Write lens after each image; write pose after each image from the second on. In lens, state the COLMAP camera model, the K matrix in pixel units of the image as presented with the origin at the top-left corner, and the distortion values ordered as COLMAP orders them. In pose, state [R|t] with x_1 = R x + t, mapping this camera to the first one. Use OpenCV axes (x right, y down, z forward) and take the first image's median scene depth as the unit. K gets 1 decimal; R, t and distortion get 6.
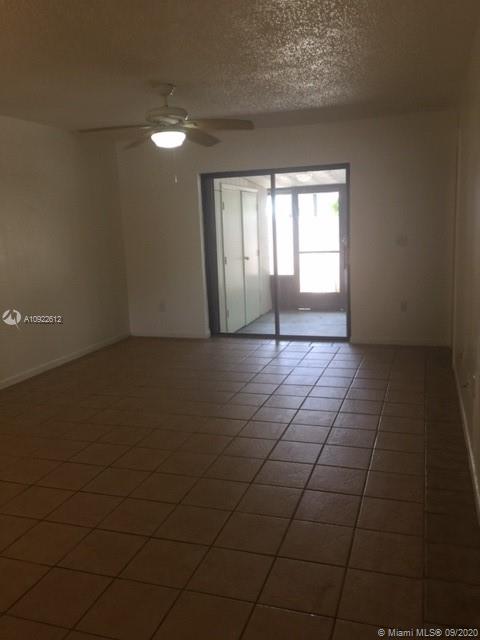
lens RADIAL K [[556.7, 0, 240.8], [0, 556.7, 305.5], [0, 0, 1]] dist [0.064011, -0.001544]
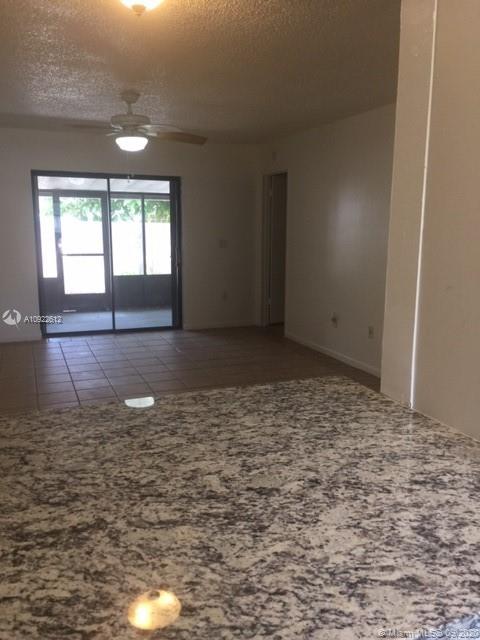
lens RADIAL K [[556.7, 0, 240.8], [0, 556.7, 305.5], [0, 0, 1]] dist [0.064011, -0.001544]
pose [[0.760233, -0.045983, 0.648021, -0.319391], [0.058599, 0.998279, 0.002092, 0.013955], [-0.647002, 0.036383, 0.761620, 0.018327]]
